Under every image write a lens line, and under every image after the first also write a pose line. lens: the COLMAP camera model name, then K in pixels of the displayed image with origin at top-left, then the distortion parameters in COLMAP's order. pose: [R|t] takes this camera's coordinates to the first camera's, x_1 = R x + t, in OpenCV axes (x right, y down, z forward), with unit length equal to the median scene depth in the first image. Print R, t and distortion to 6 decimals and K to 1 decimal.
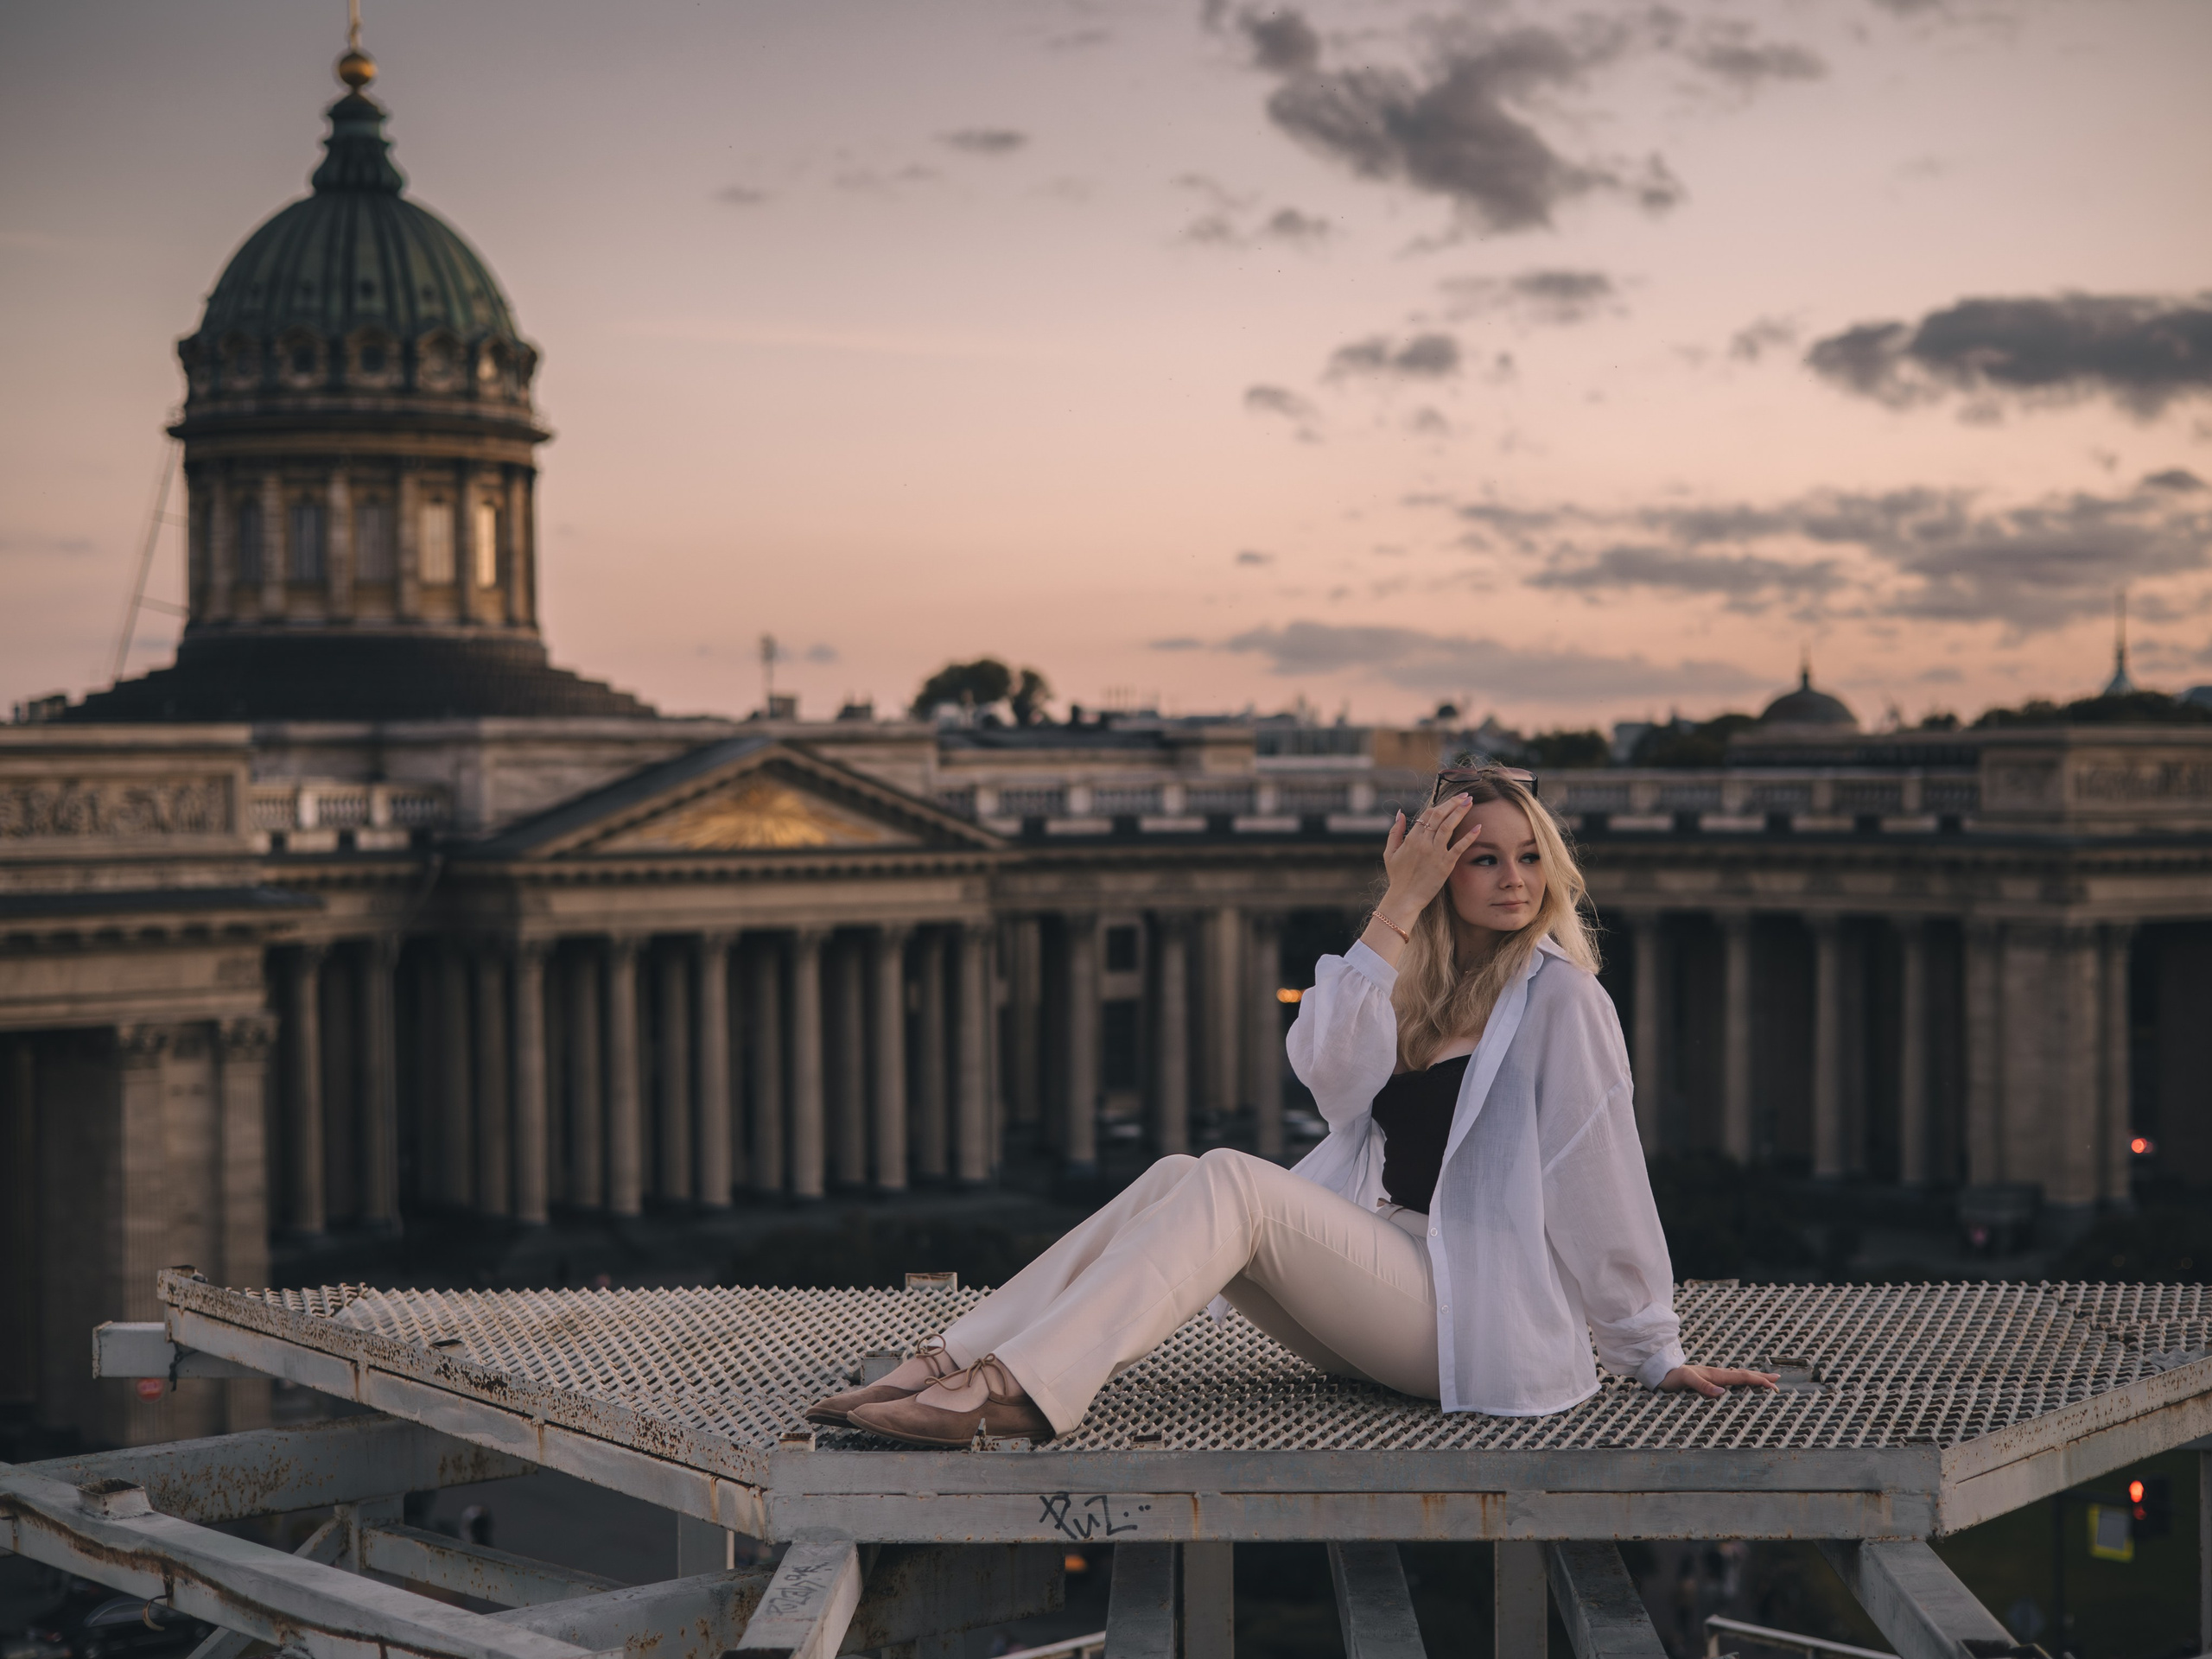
lens RADIAL K [[3806.8, 0, 1192.5], [0, 3806.8, 876.5], [0, 0, 1]] dist [0.054484, -0.056374]
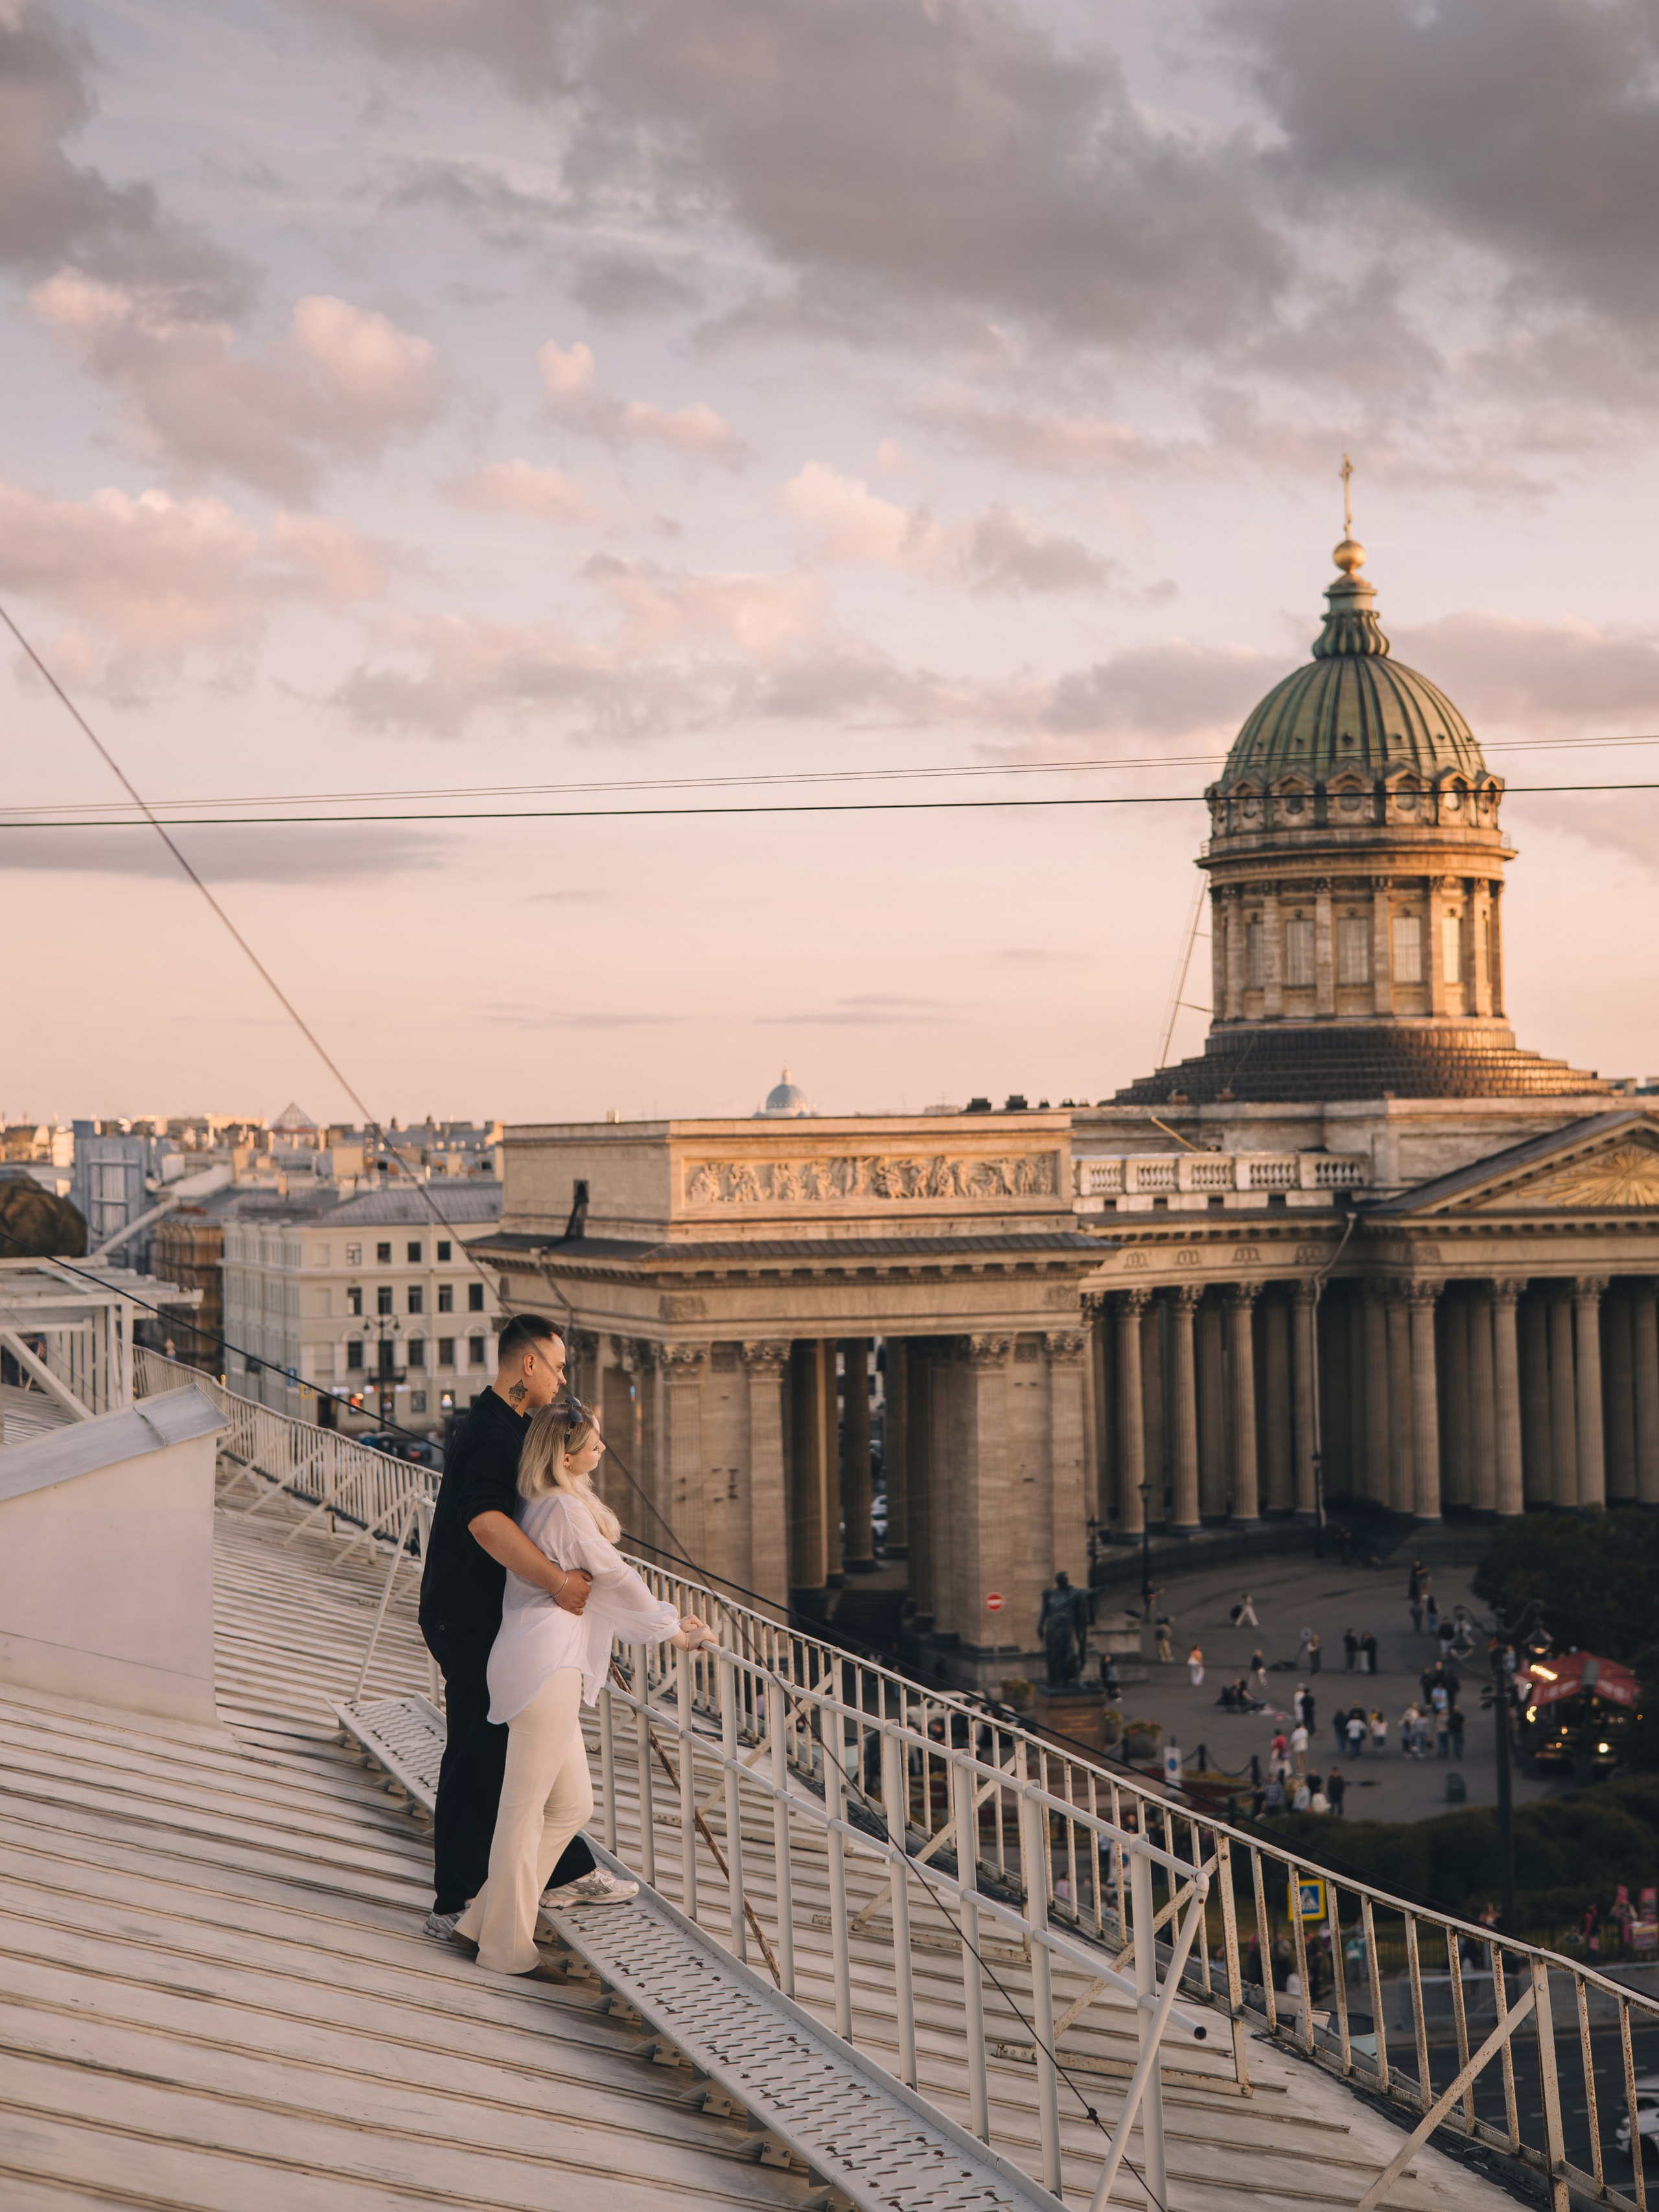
lens RADIAL K [[3879.9, 0, 839.7], [0, 3879.9, 1061.7], [0, 0, 1]] dist [0.054810, -0.041489]
pose [[0.903593, -0.017419, -0.428038, 0.180480], [-0.002042, 0.998986, -0.044965, 0.002374], [0.428387, 0.041505, 0.902641, -0.185122]]
